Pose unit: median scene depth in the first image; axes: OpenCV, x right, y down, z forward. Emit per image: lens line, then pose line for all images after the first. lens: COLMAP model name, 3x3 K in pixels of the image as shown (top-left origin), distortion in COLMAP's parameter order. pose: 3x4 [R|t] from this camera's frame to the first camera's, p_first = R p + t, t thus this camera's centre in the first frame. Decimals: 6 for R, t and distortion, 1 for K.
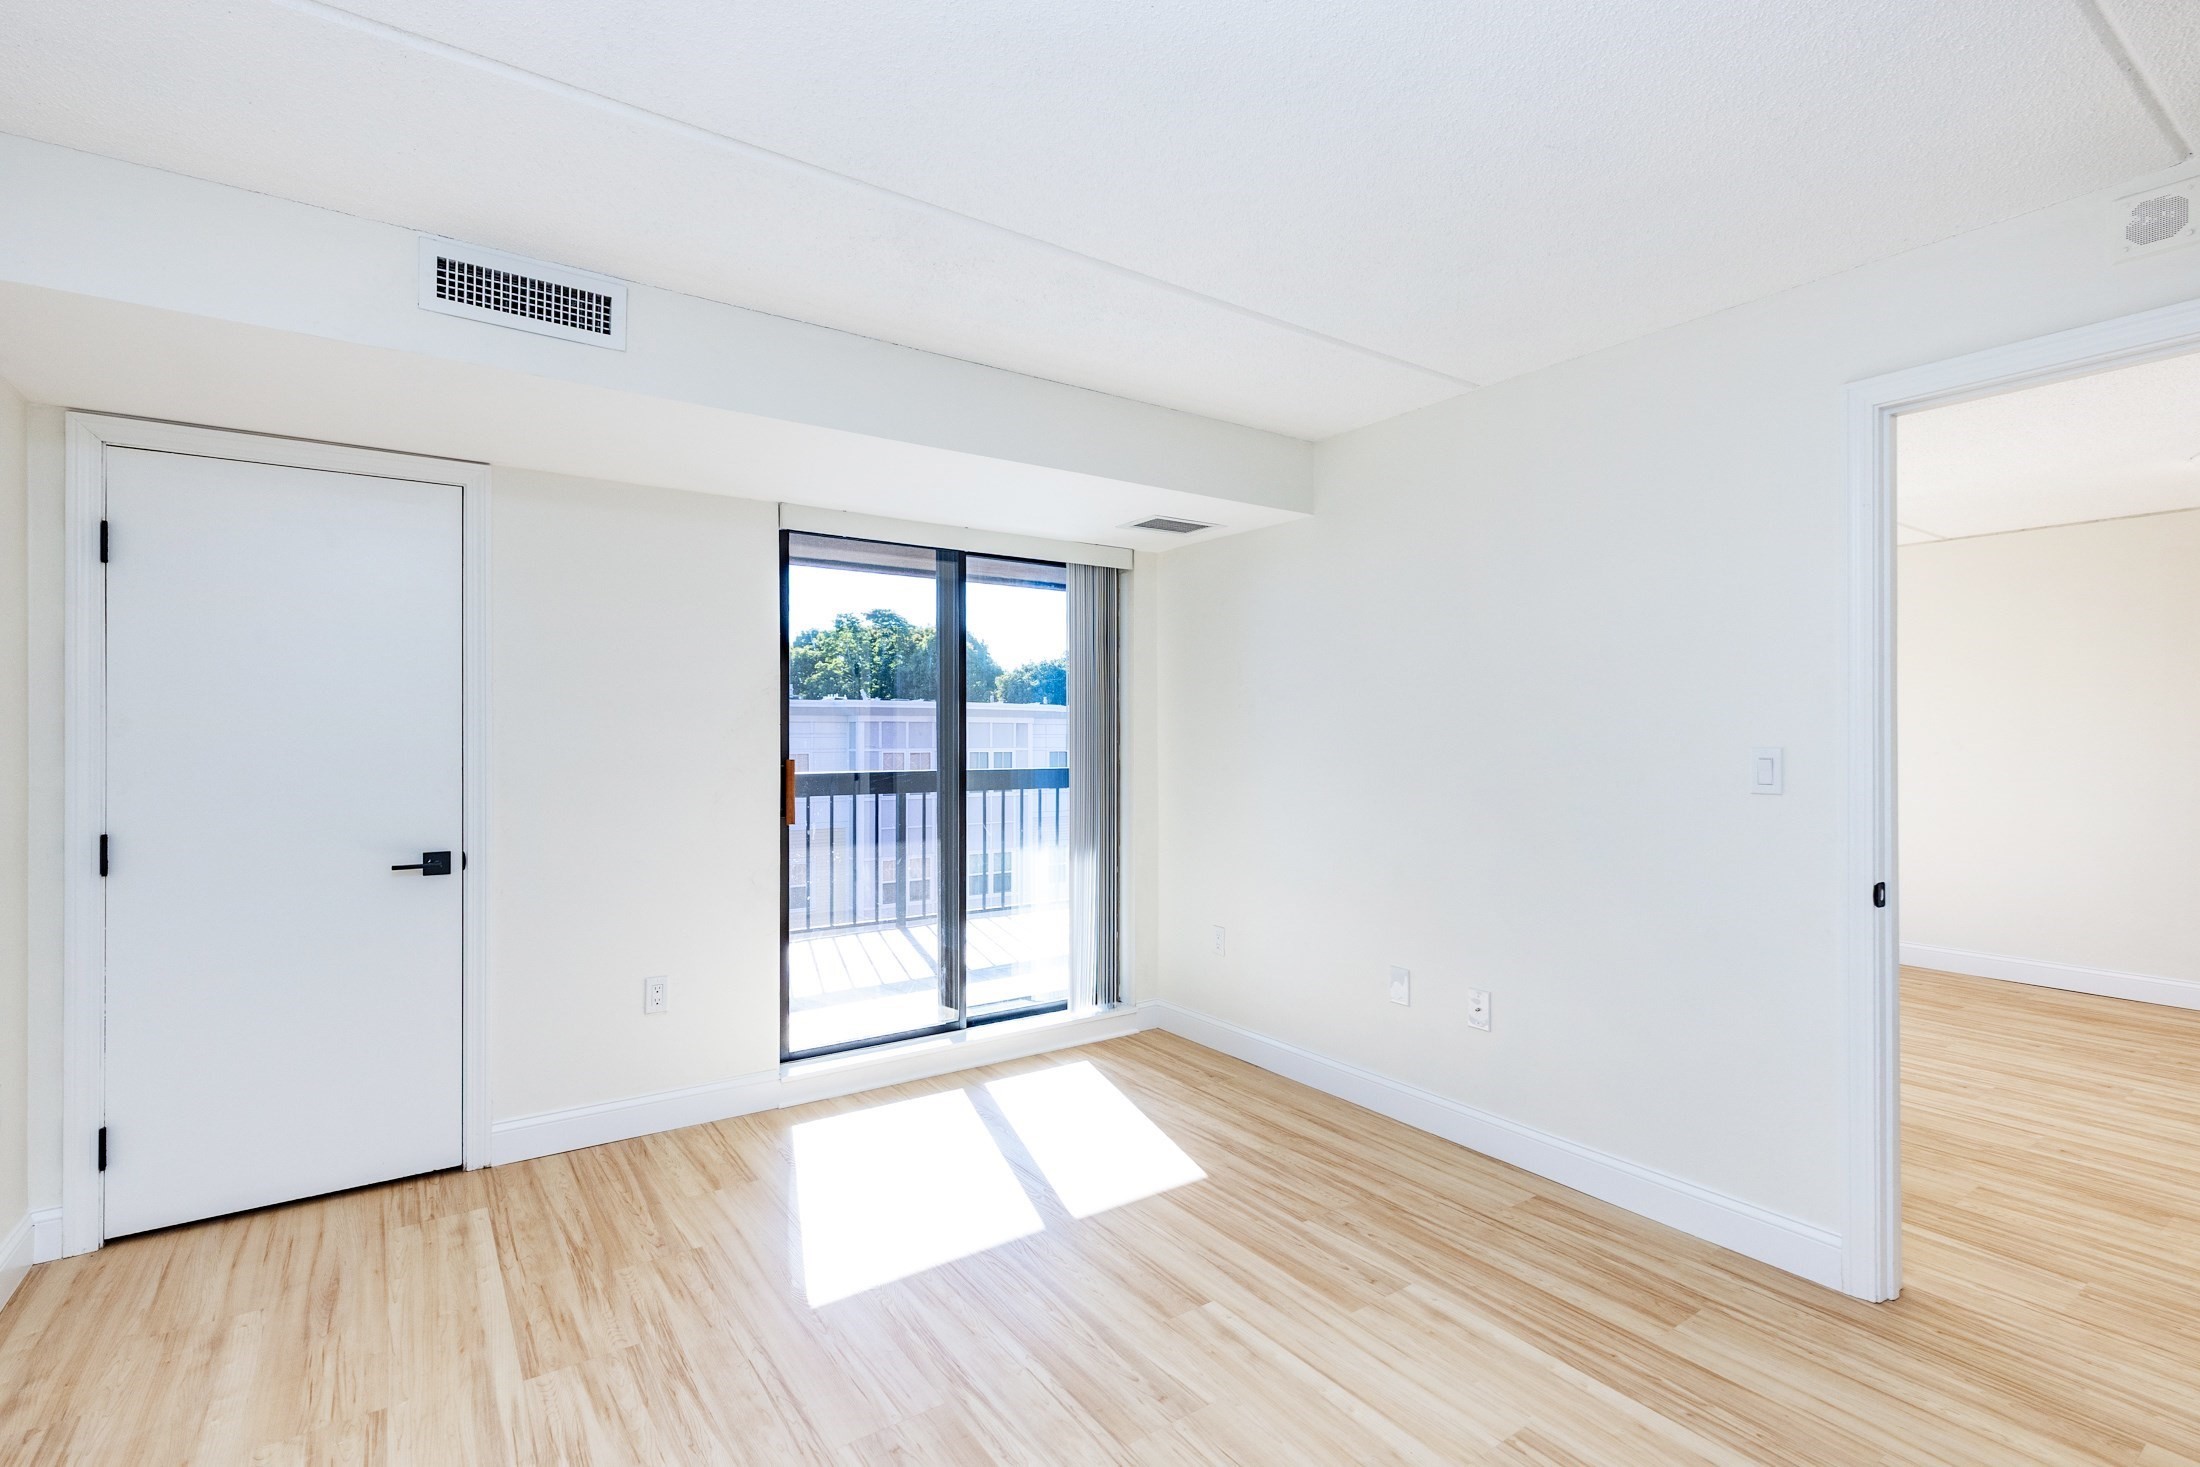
lens RADIAL K [[1024.5, 0, 1082.0], [0, 1024.5, 735.0], [0, 0, 1]] dist [0.002705, -0.000279]
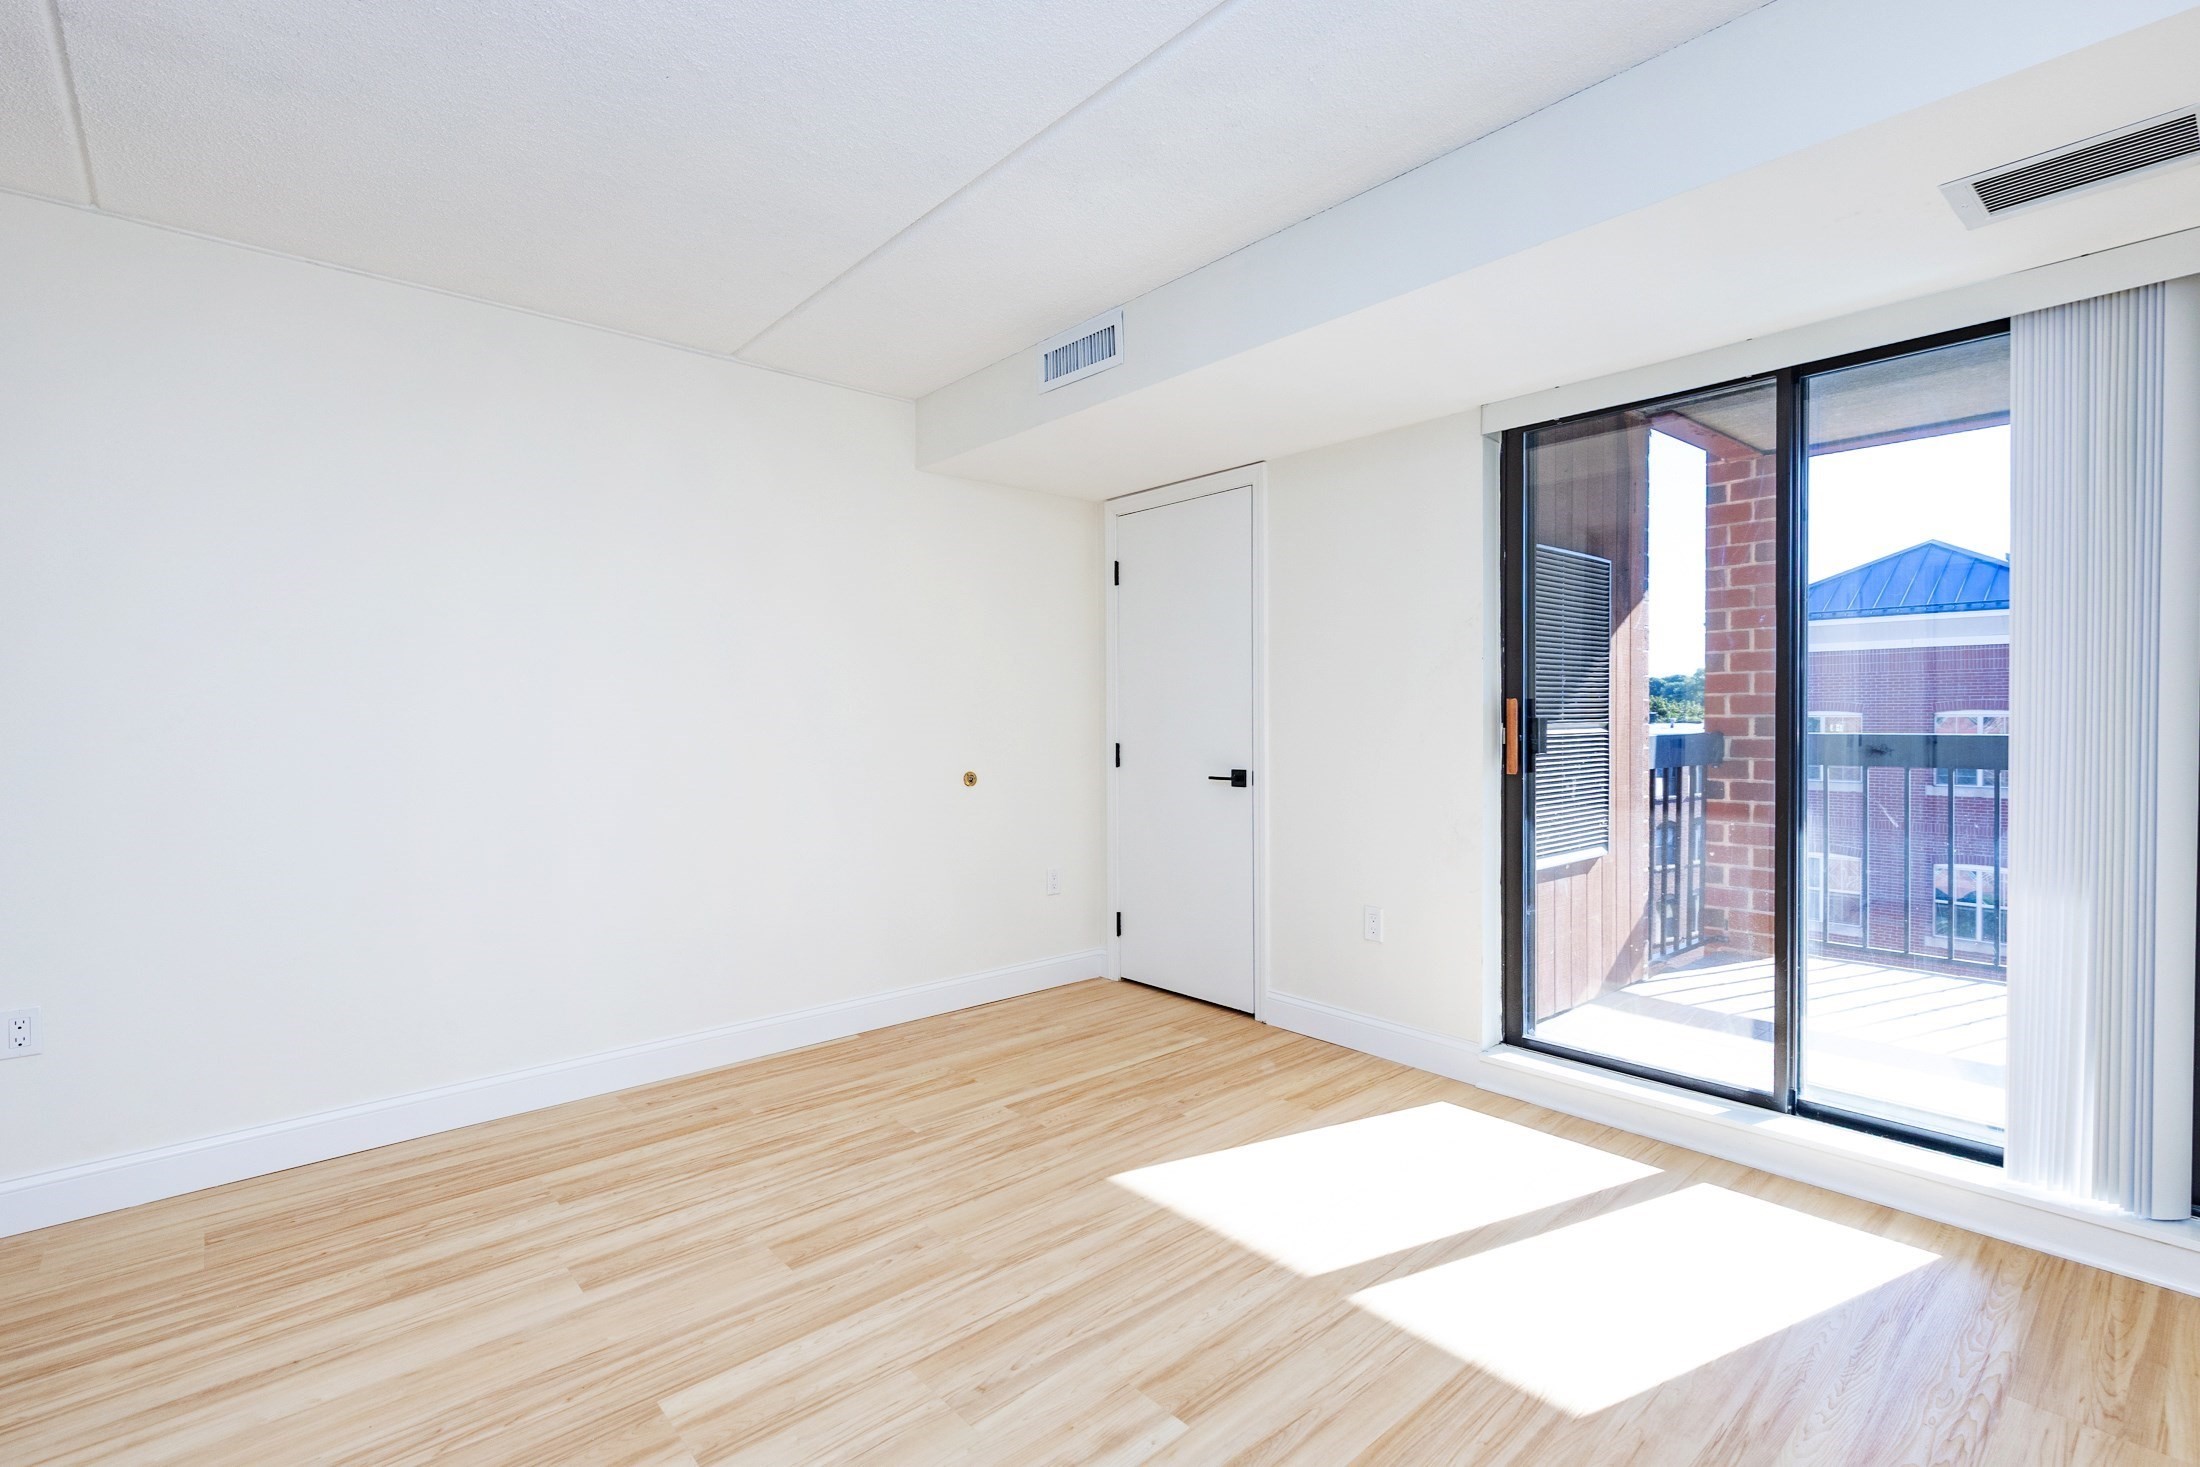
lens RADIAL K [[981.4, 0, 1057.9], [0, 981.4, 735.1], [0, 0, 1]] dist [0.001520, 0.000144]
pose [[0.111071, 0.022136, -0.993566, 0.535804], [0.007126, 0.999708, 0.023070, 0.035546], [0.993787, -0.009642, 0.110880, 0.569285]]
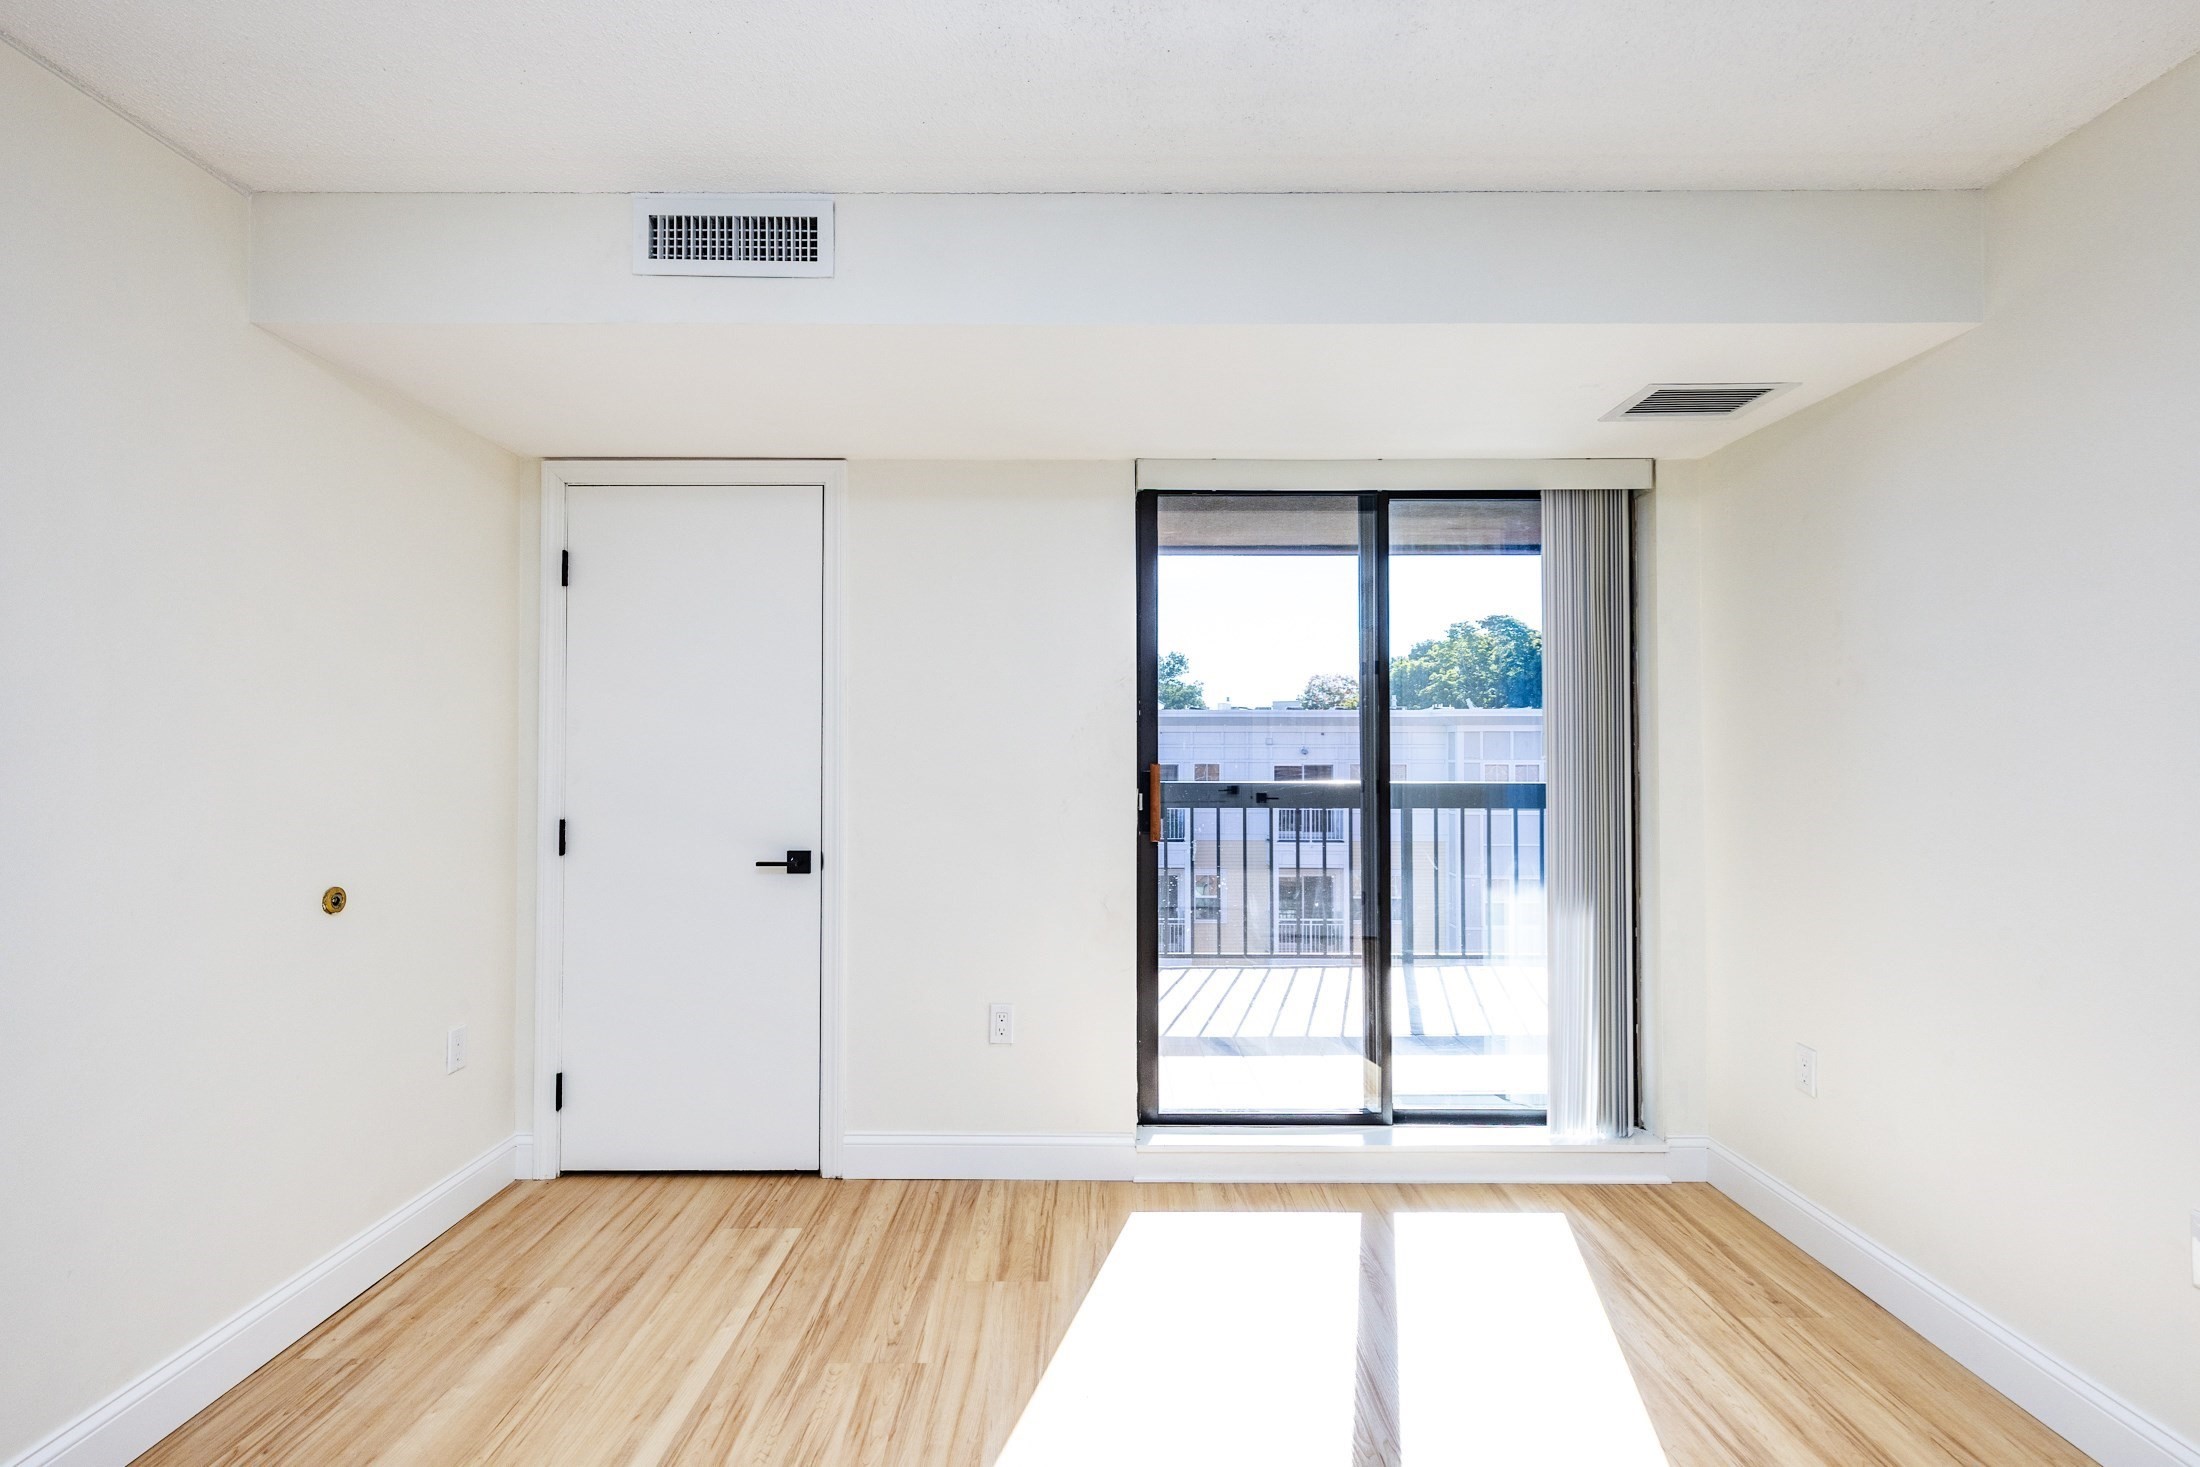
lens RADIAL K [[986.5, 0, 1091.1], [0, 986.5, 728.8], [0, 0, 1]] dist [0.002503, -0.000133]
pose [[0.826917, -0.009464, -0.562244, 0.136551], [-0.000819, 0.999837, -0.018034, 0.010915], [0.562323, 0.015373, 0.826775, 0.325977]]
